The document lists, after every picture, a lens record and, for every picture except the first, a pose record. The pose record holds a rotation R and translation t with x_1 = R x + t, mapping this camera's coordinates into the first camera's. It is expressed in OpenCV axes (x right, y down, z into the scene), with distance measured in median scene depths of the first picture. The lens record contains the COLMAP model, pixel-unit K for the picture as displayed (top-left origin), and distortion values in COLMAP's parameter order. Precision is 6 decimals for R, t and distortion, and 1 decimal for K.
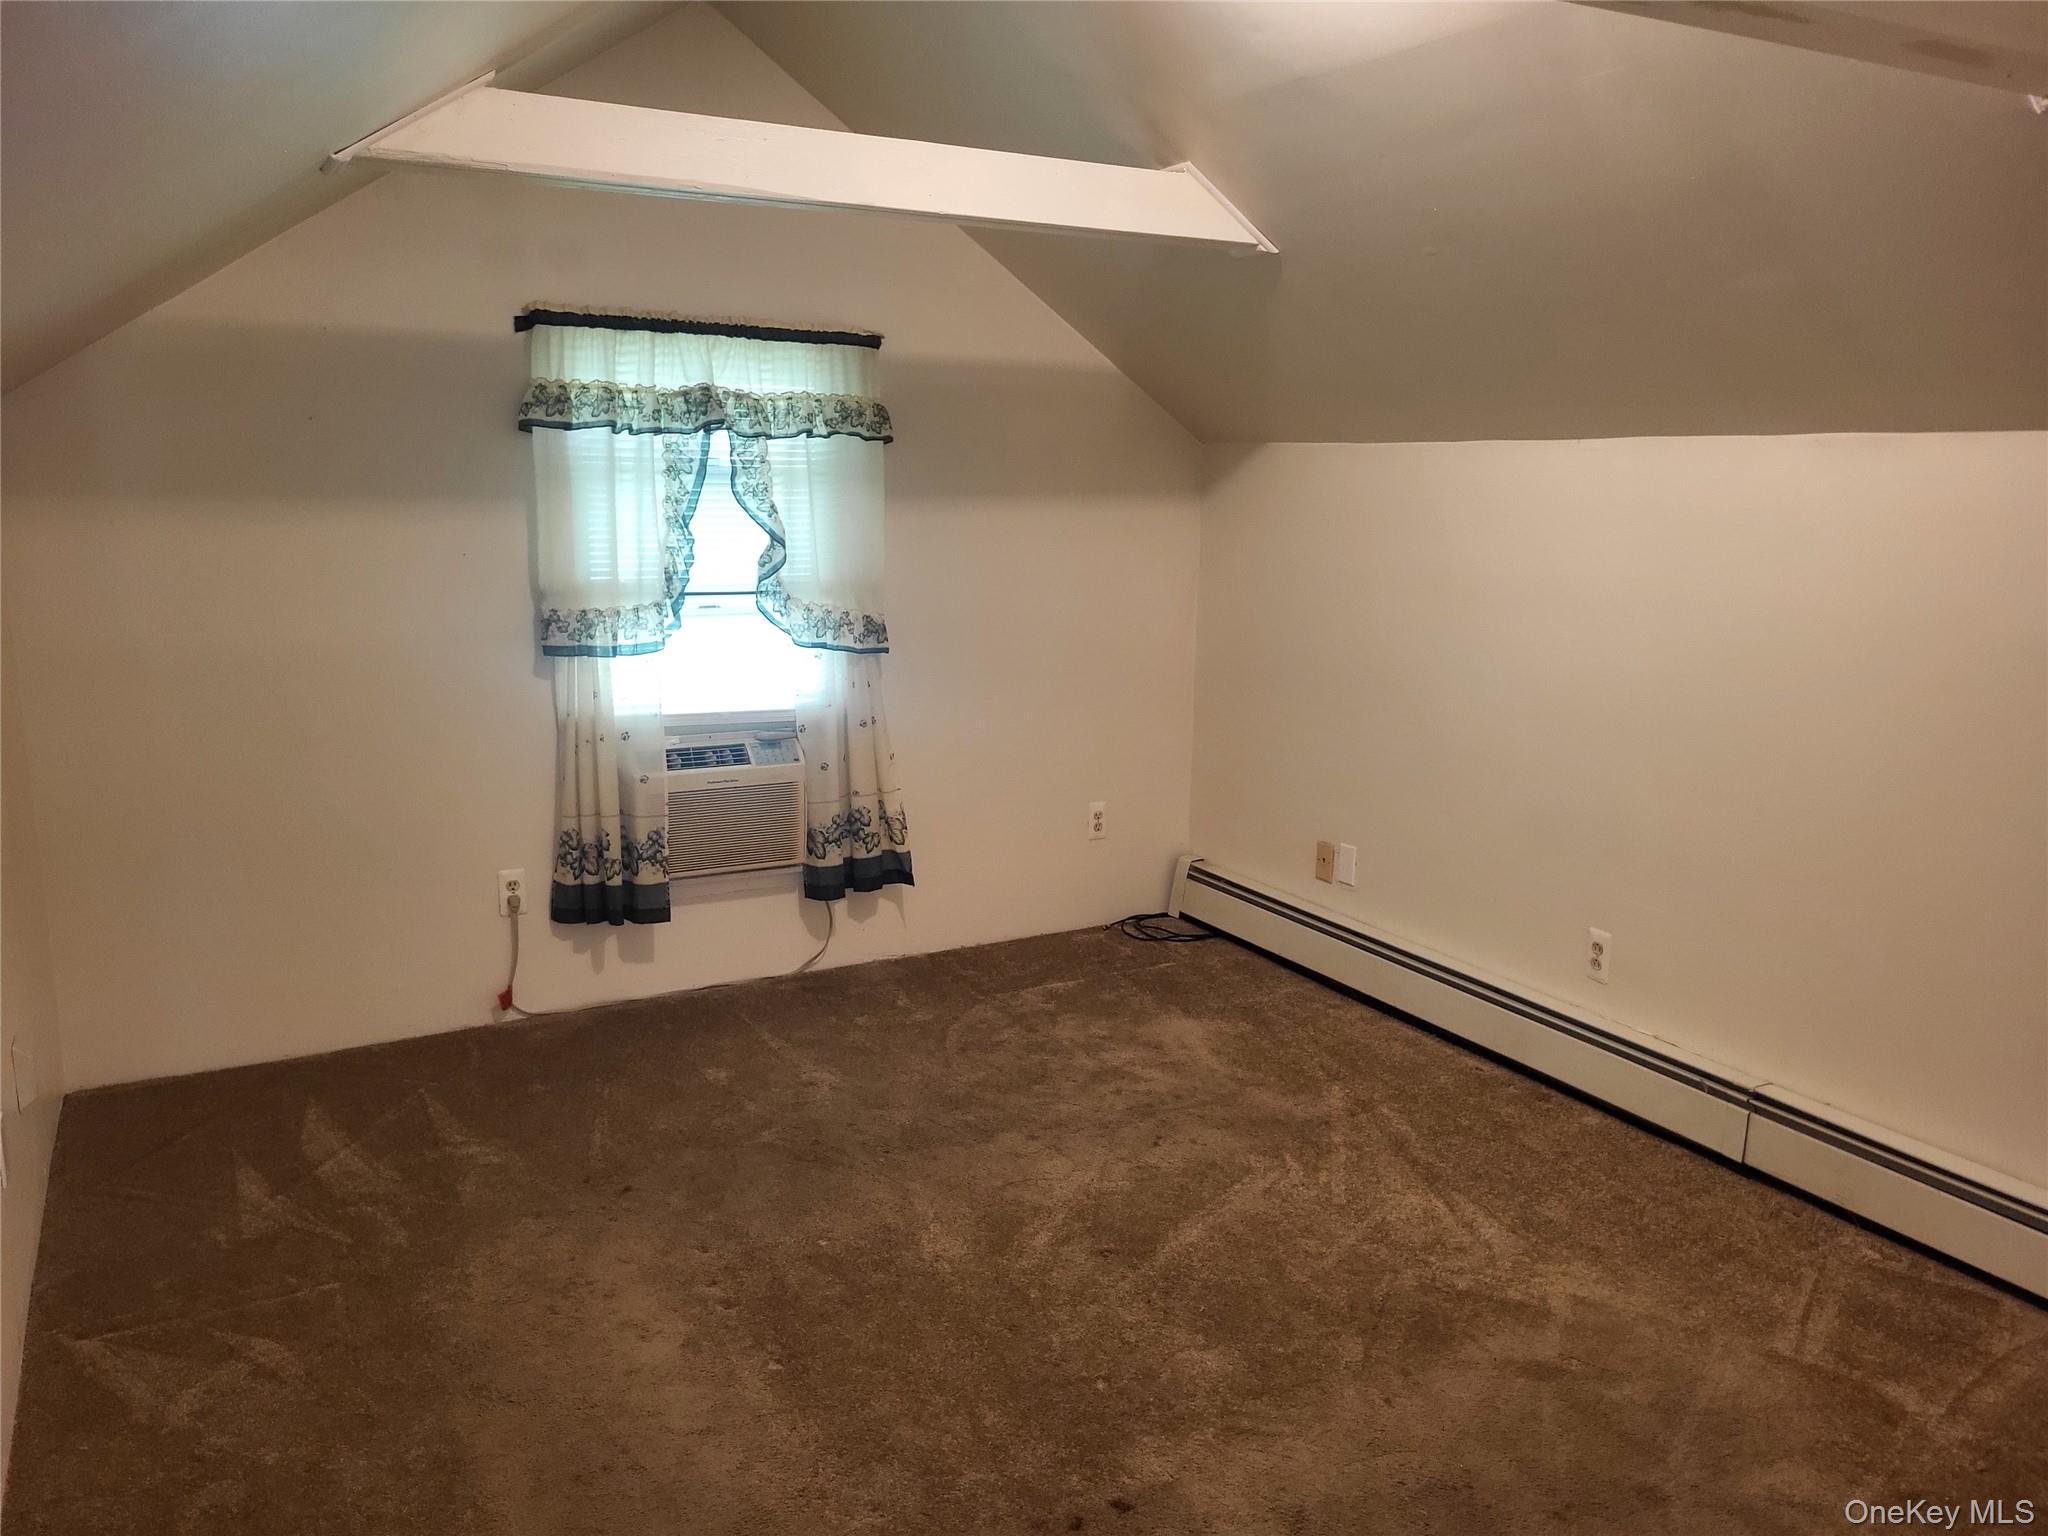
lens RADIAL K [[1559.9, 0, 1032.5], [0, 1559.9, 732.4], [0, 0, 1]] dist [0.038118, -0.035159]
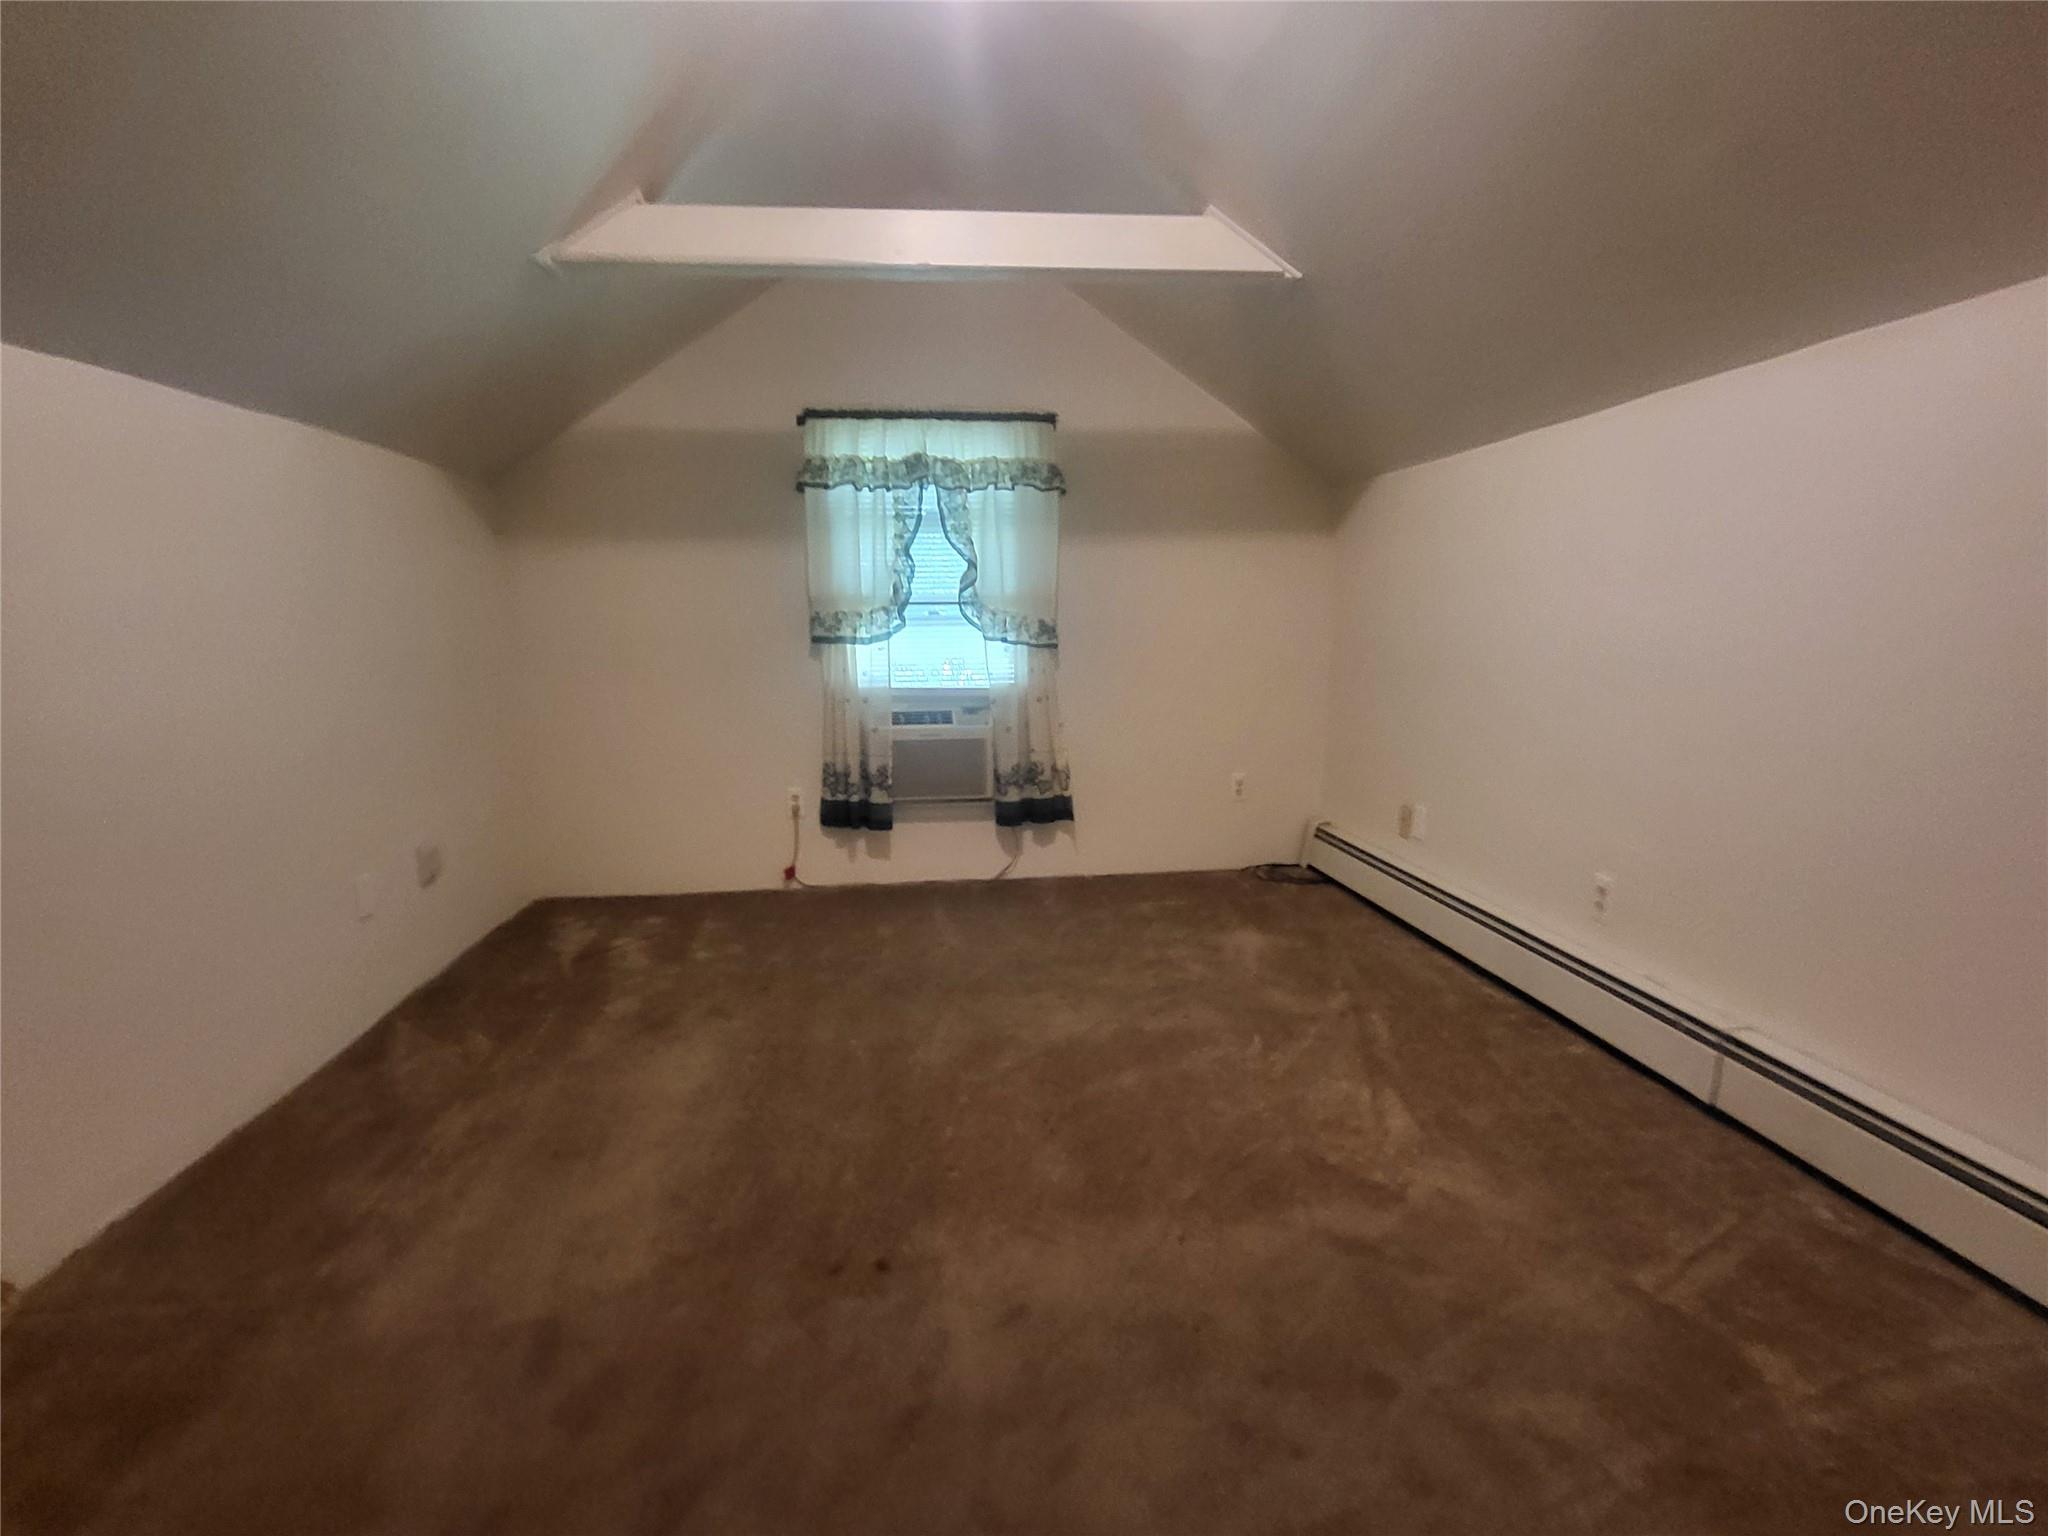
lens RADIAL K [[986.2, 0, 1023.9], [0, 986.2, 792.5], [0, 0, 1]] dist [-0.001480, -0.000095]
pose [[0.913608, 0.039629, -0.404660, 0.252812], [-0.041664, 0.999125, 0.003779, 0.079124], [0.404456, 0.013407, 0.914459, 0.216681]]
